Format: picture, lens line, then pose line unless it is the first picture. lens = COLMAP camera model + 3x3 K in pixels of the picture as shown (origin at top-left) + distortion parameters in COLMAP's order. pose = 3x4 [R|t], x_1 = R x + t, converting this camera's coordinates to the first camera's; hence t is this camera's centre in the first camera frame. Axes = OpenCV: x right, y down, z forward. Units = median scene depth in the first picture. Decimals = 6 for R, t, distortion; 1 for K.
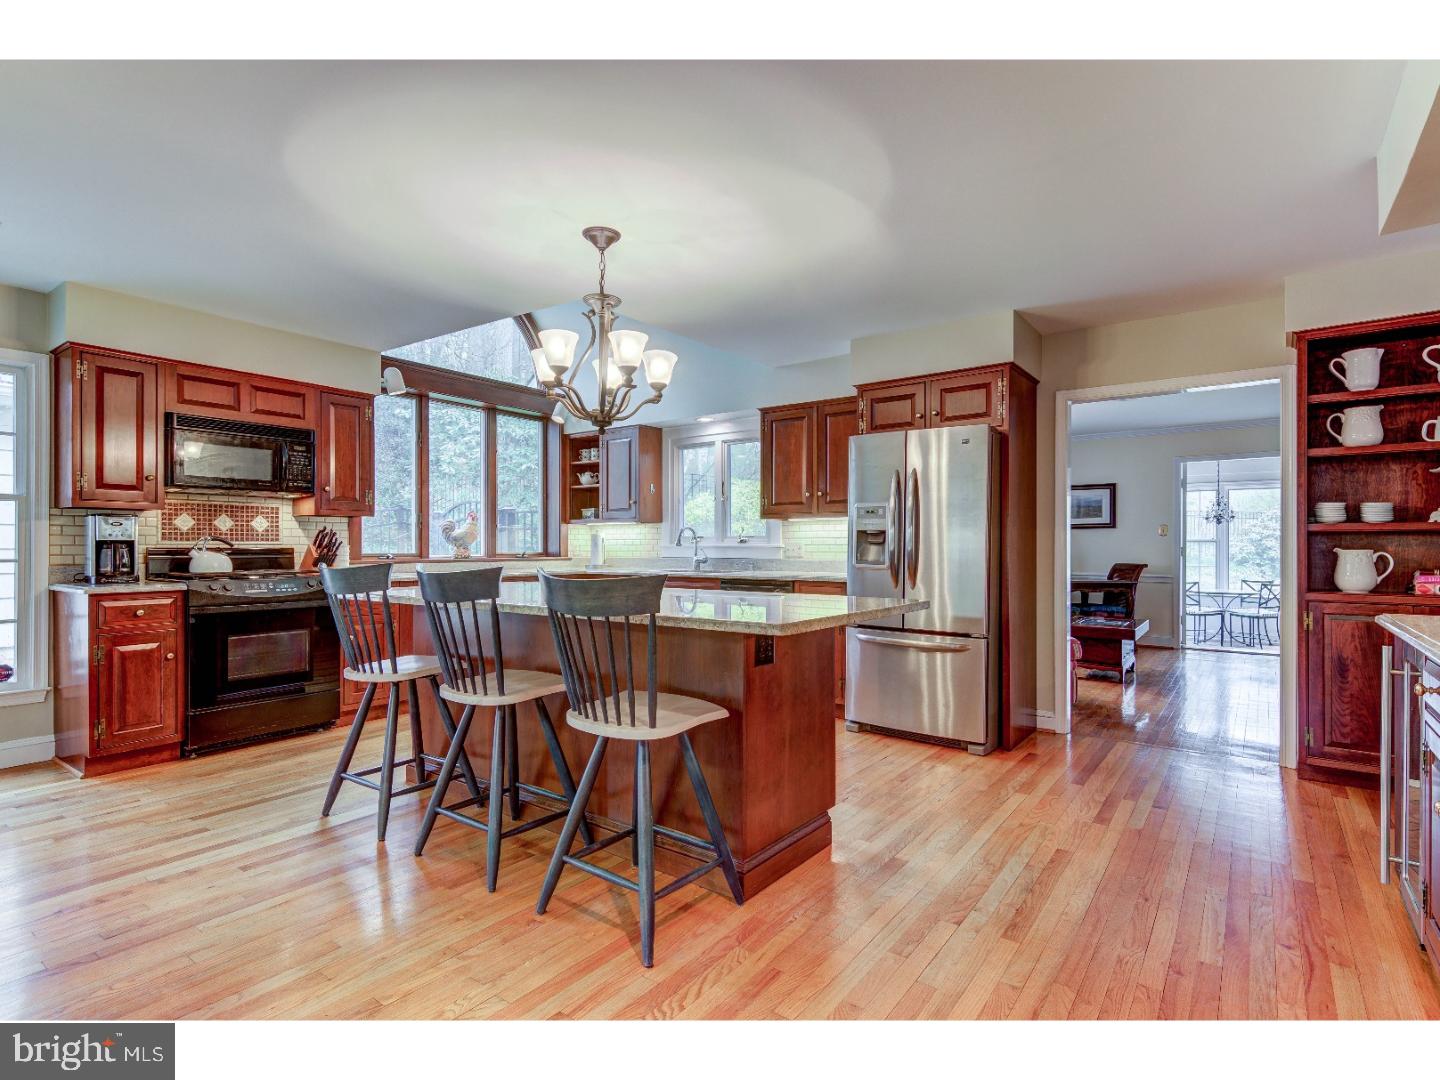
lens RADIAL K [[720.5, 0, 725.8], [0, 720.5, 546.6], [0, 0, 1]] dist [0.017445, -0.000031]
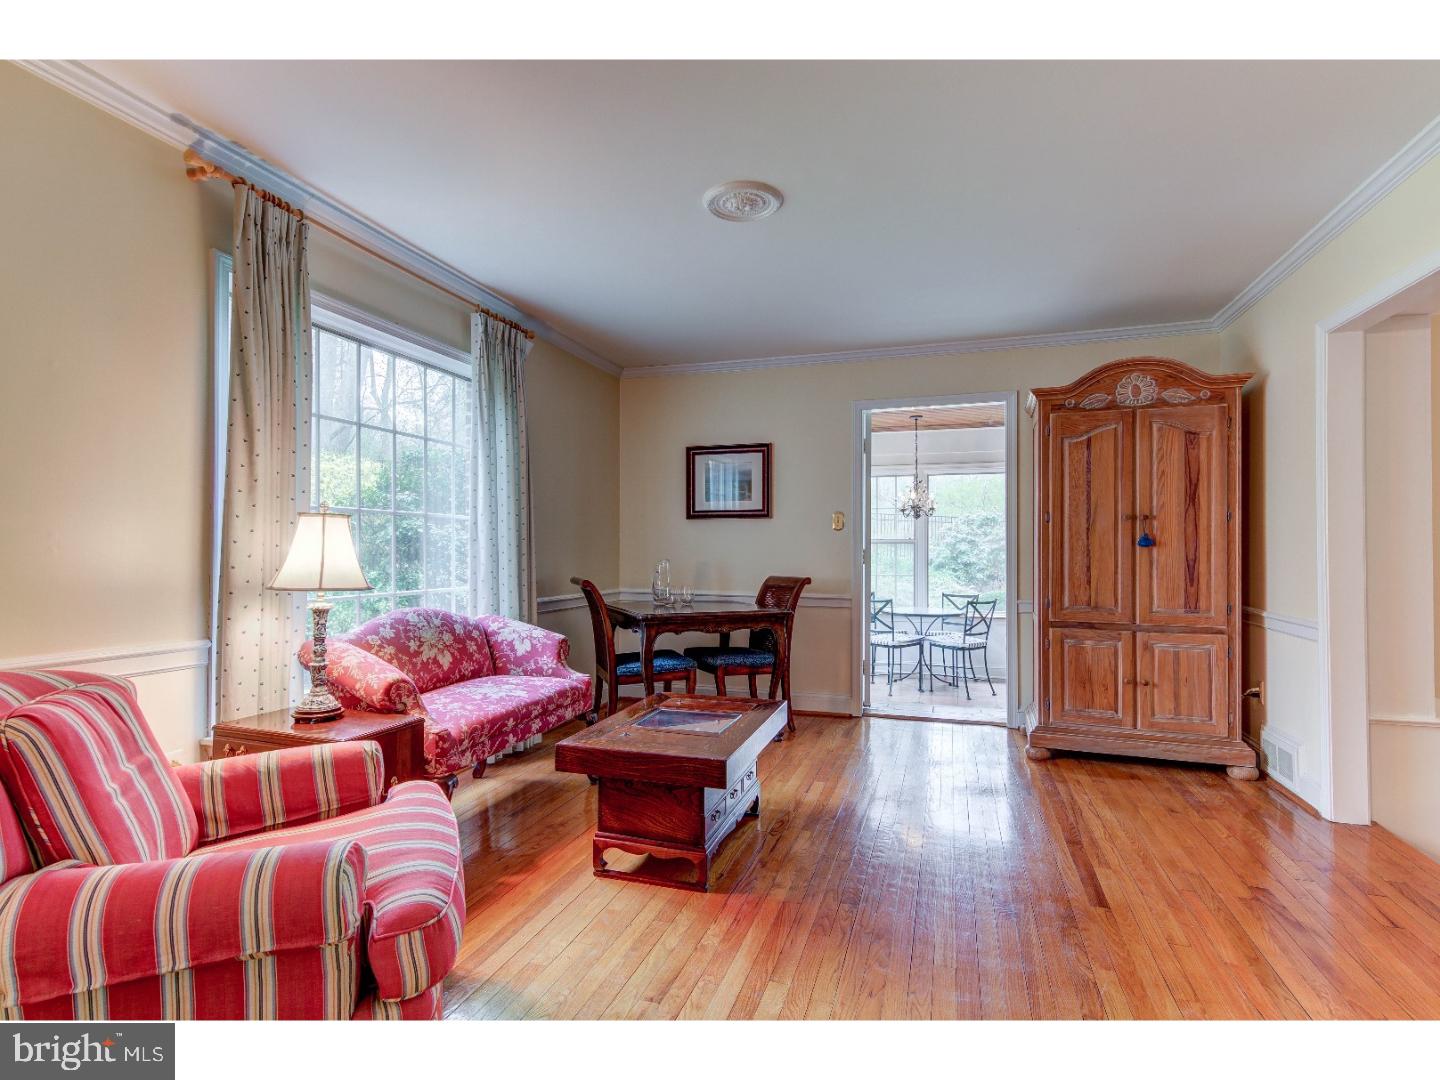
lens RADIAL K [[720.5, 0, 725.8], [0, 720.5, 546.6], [0, 0, 1]] dist [0.017445, -0.000031]
pose [[0.944844, 0.003376, 0.327503, 0.268782], [-0.001593, 0.999982, -0.005711, 0.001548], [-0.327516, 0.004875, 0.944833, 0.390743]]
